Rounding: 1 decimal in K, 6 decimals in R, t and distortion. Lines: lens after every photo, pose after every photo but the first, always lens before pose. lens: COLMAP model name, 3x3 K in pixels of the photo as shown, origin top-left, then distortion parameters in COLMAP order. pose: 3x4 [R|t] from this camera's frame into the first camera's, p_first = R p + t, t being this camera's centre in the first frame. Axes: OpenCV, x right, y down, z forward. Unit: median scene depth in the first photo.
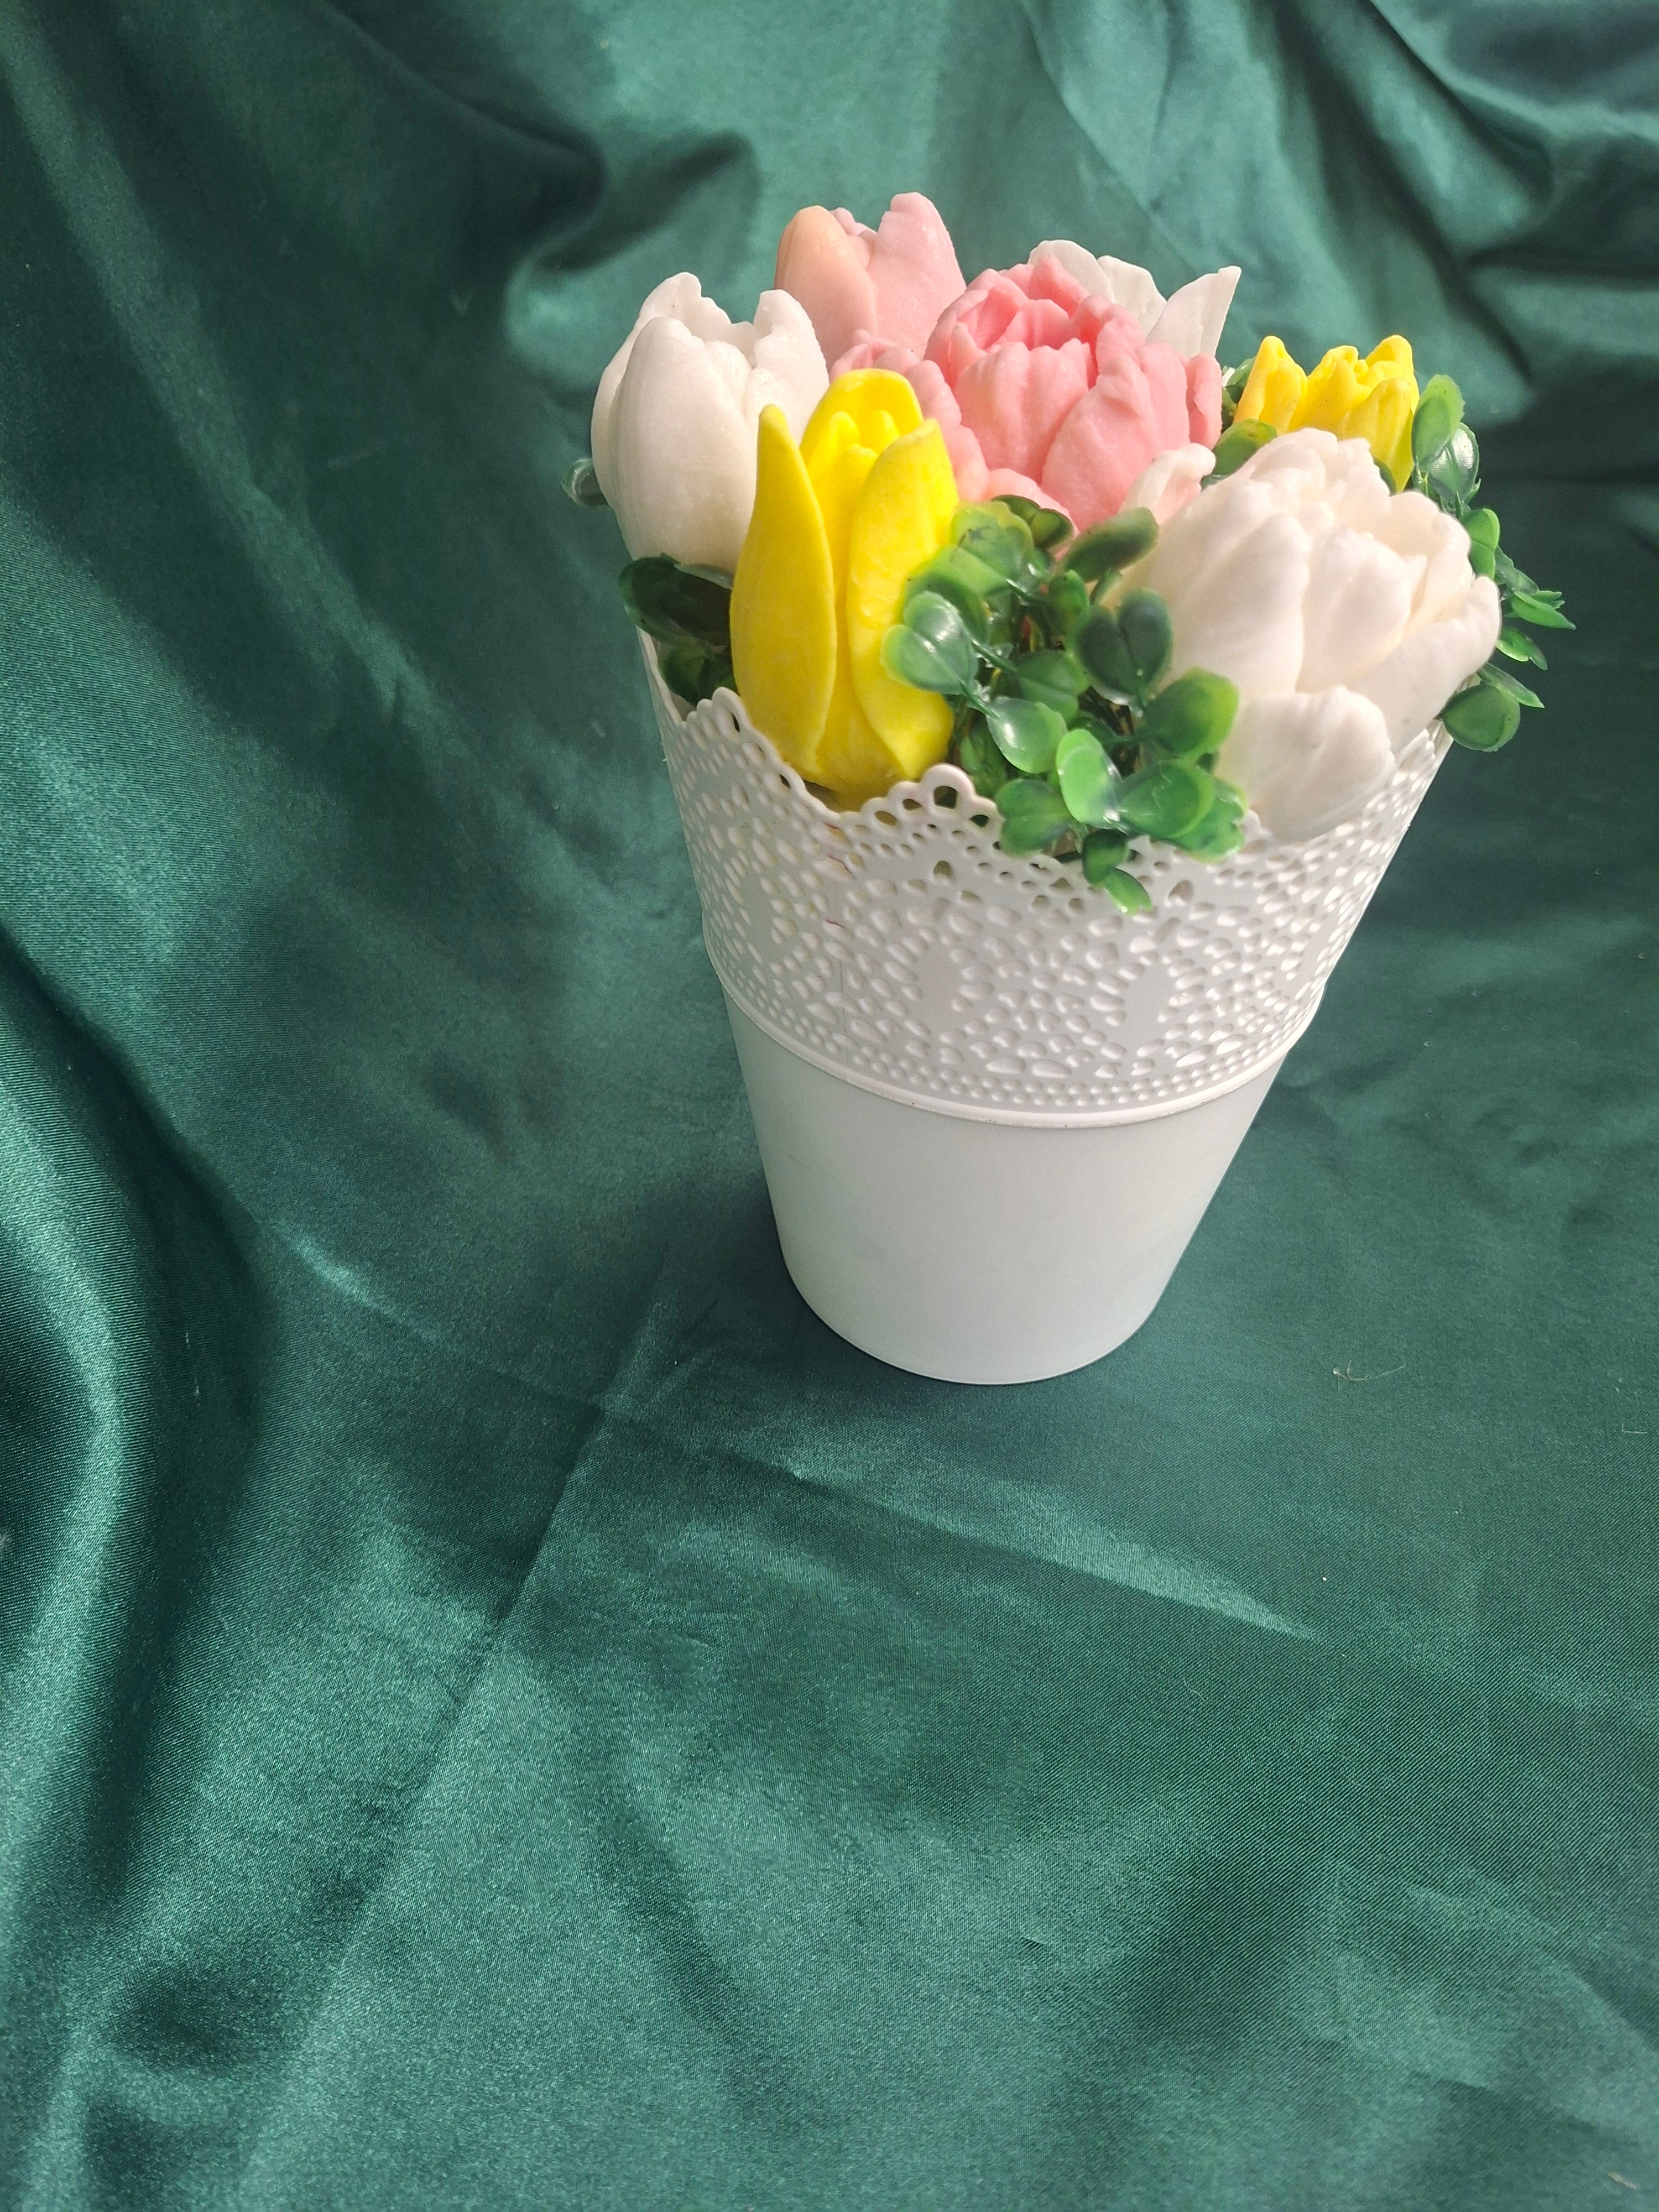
lens RADIAL K [[1688.9, 0, 829.5], [0, 1688.9, 1106.0], [0, 0, 1]] dist [0.076462, -0.287207]
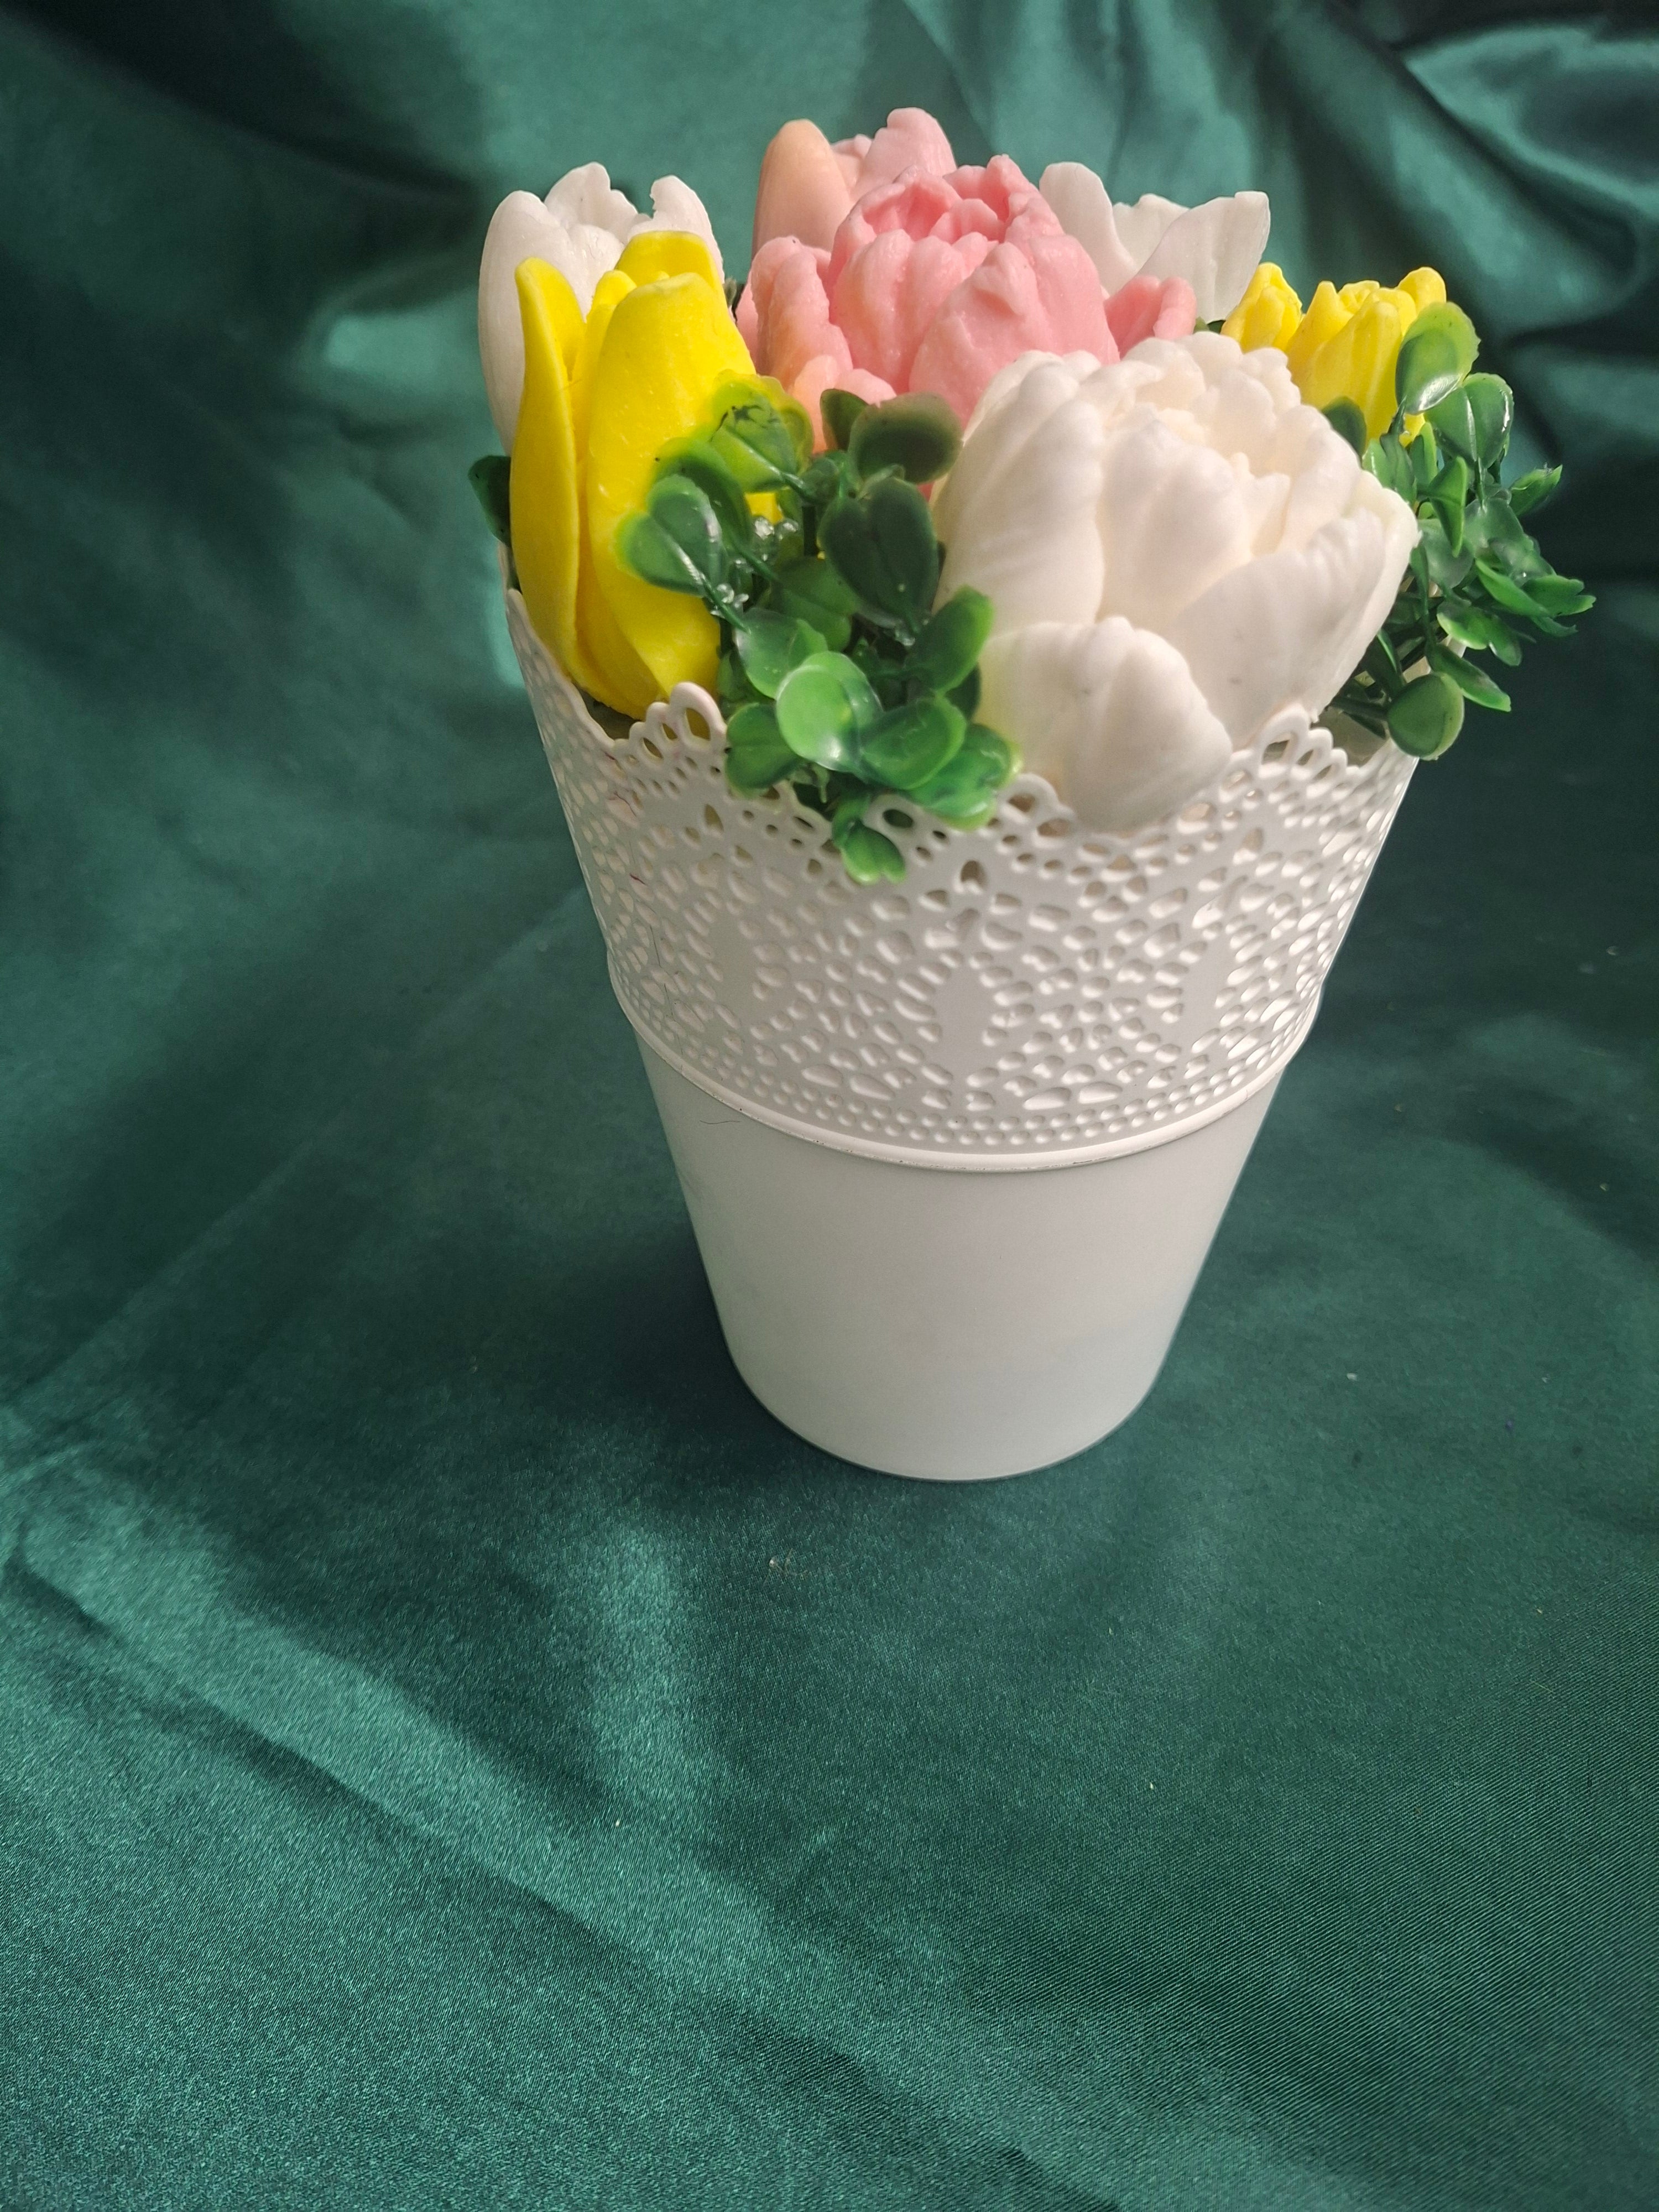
lens RADIAL K [[1688.9, 0, 829.5], [0, 1688.9, 1106.0], [0, 0, 1]] dist [0.076462, -0.287207]
pose [[0.959212, 0.155112, -0.236331, 0.344604], [-0.169608, 0.984609, -0.042169, 0.029722], [0.226152, 0.080533, 0.970757, 0.191541]]
